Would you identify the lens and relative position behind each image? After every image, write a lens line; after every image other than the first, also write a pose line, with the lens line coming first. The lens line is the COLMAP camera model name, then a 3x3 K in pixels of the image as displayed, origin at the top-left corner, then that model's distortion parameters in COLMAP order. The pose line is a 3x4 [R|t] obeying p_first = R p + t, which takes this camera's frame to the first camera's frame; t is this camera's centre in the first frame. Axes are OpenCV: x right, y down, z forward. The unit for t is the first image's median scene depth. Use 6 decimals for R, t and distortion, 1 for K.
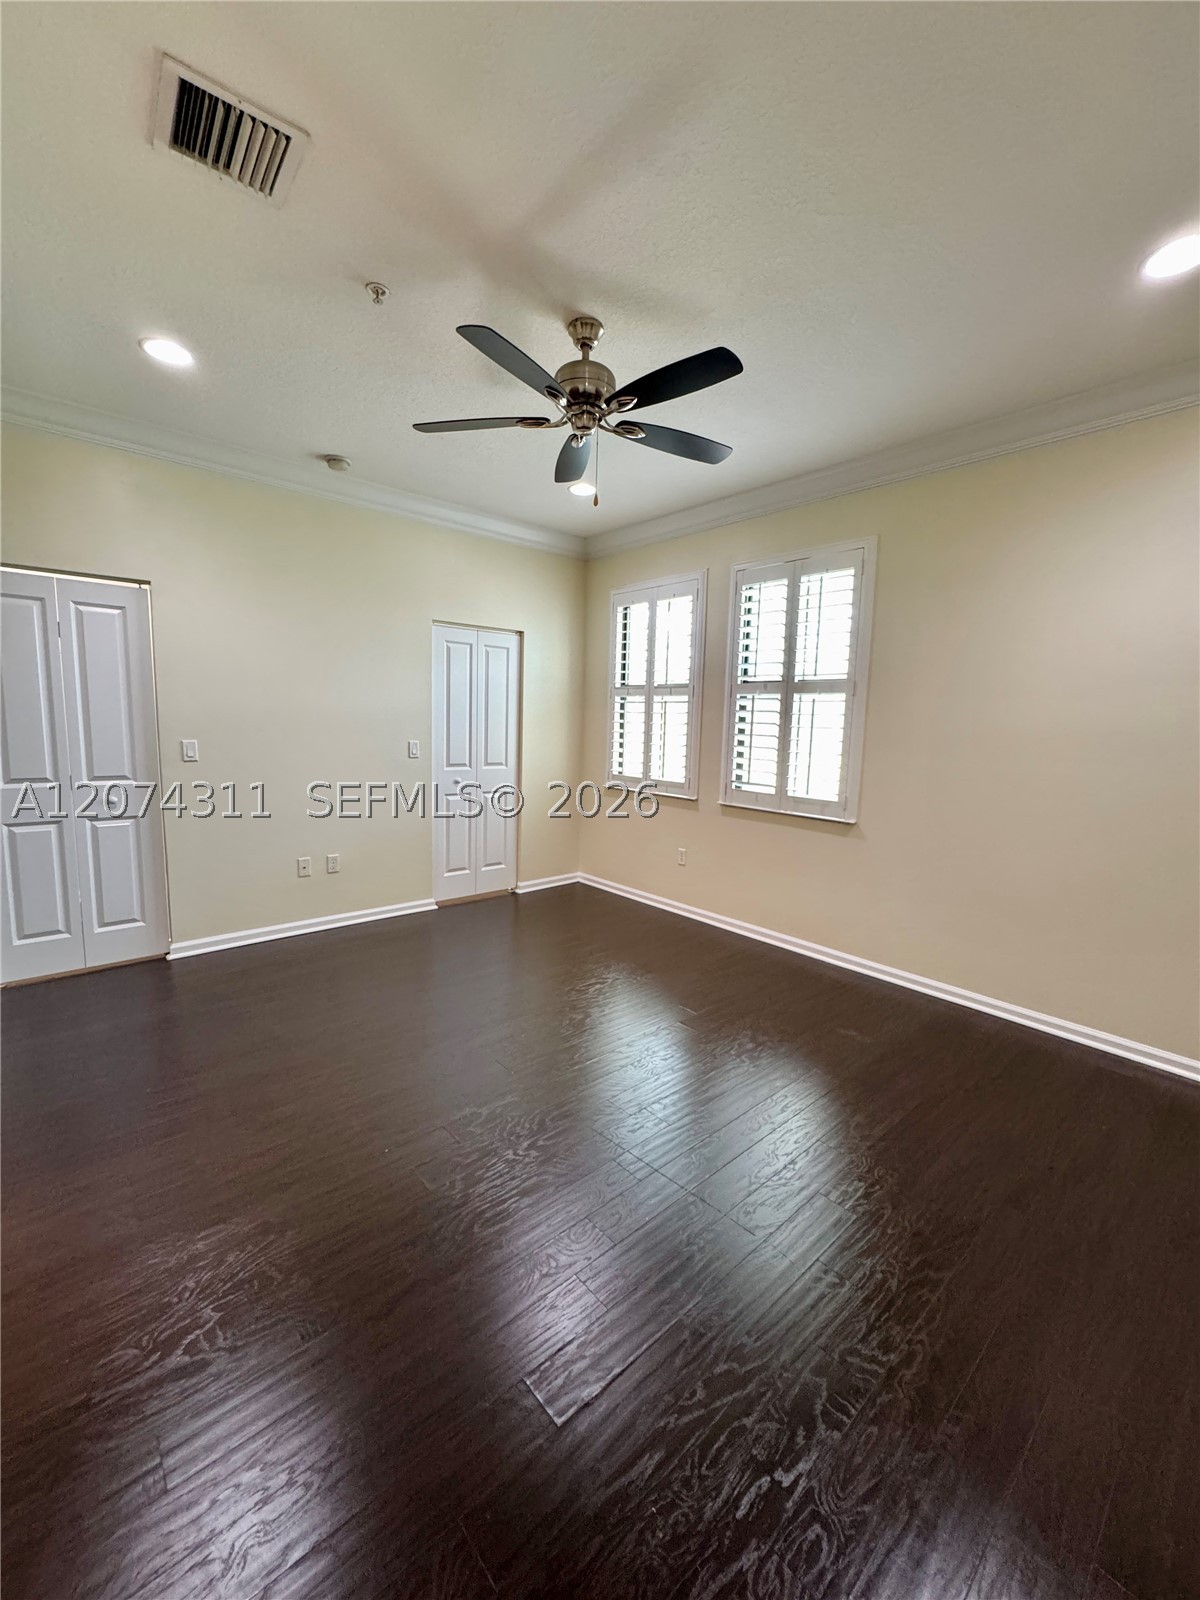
lens RADIAL K [[638.1, 0, 600.0], [0, 638.1, 800.0], [0, 0, 1]] dist [-0.003780, 0.000396]
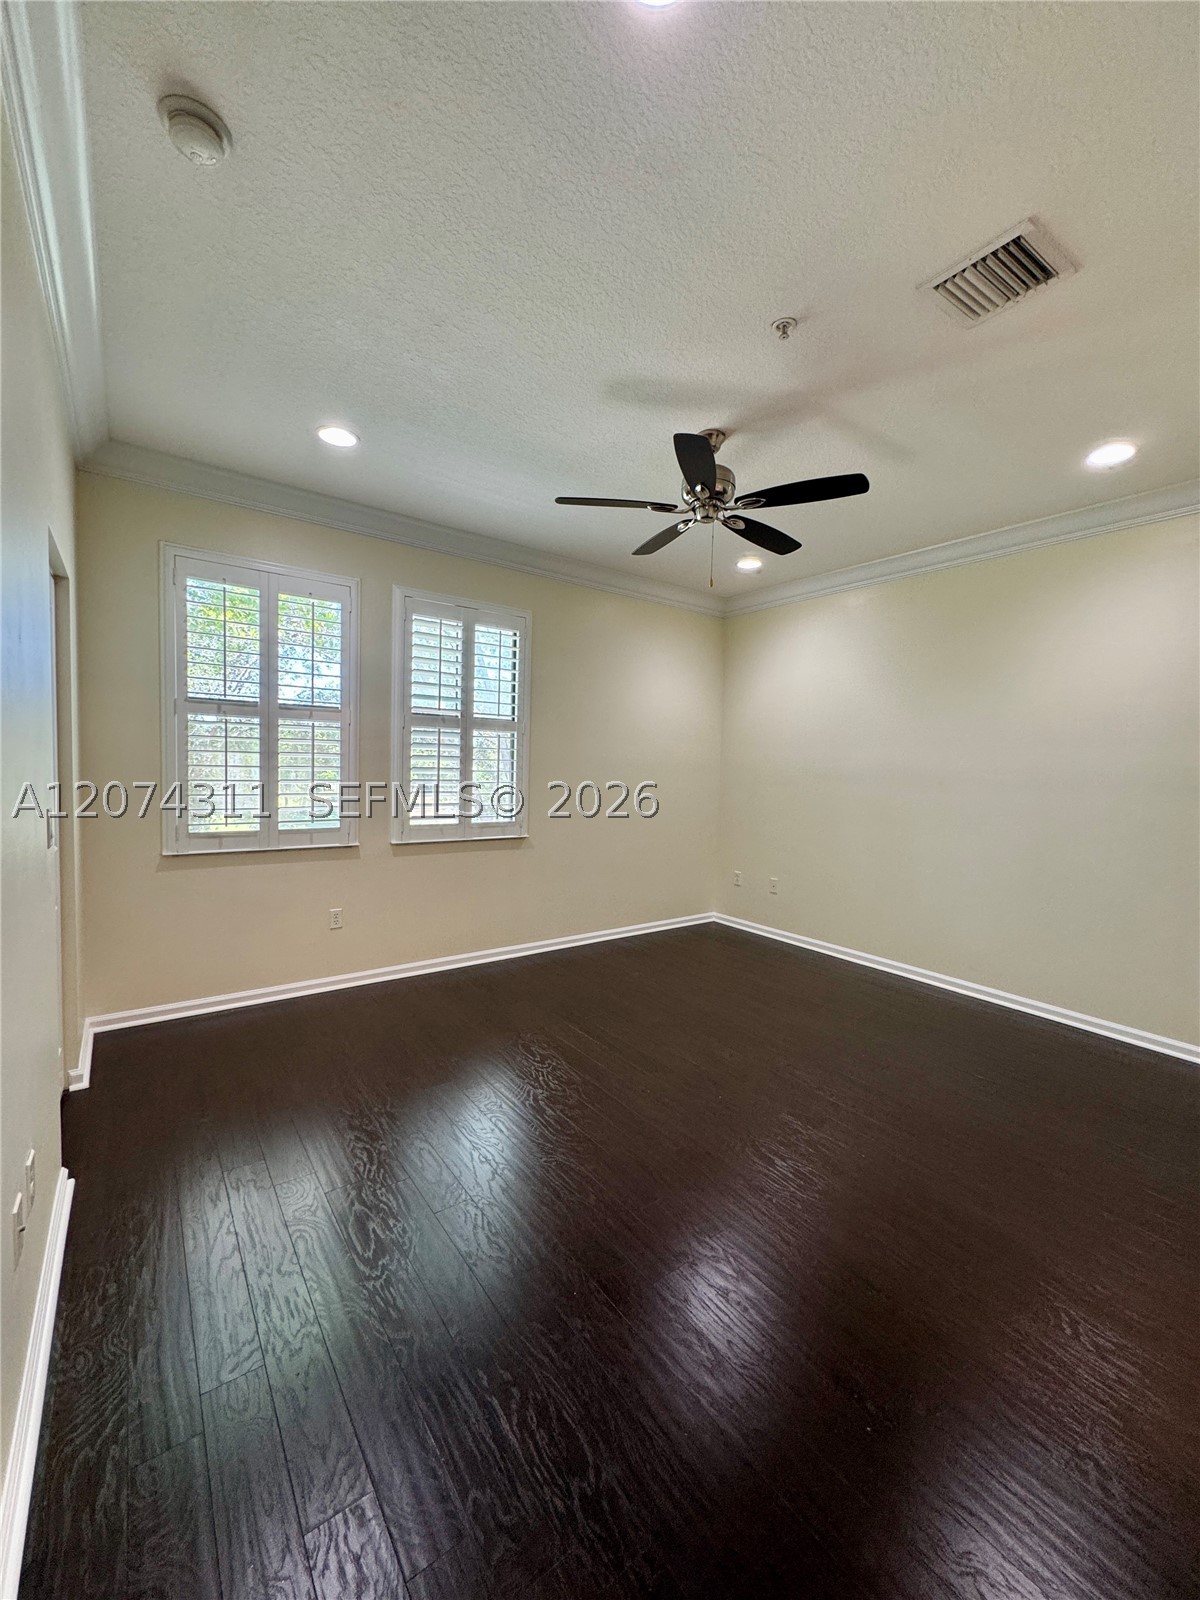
lens RADIAL K [[638.1, 0, 600.0], [0, 638.1, 800.0], [0, 0, 1]] dist [-0.003780, 0.000396]
pose [[0.093300, -0.081859, 0.992267, -0.750966], [0.101293, 0.992224, 0.072331, -0.102251], [-0.990472, 0.093762, 0.100866, 0.673943]]
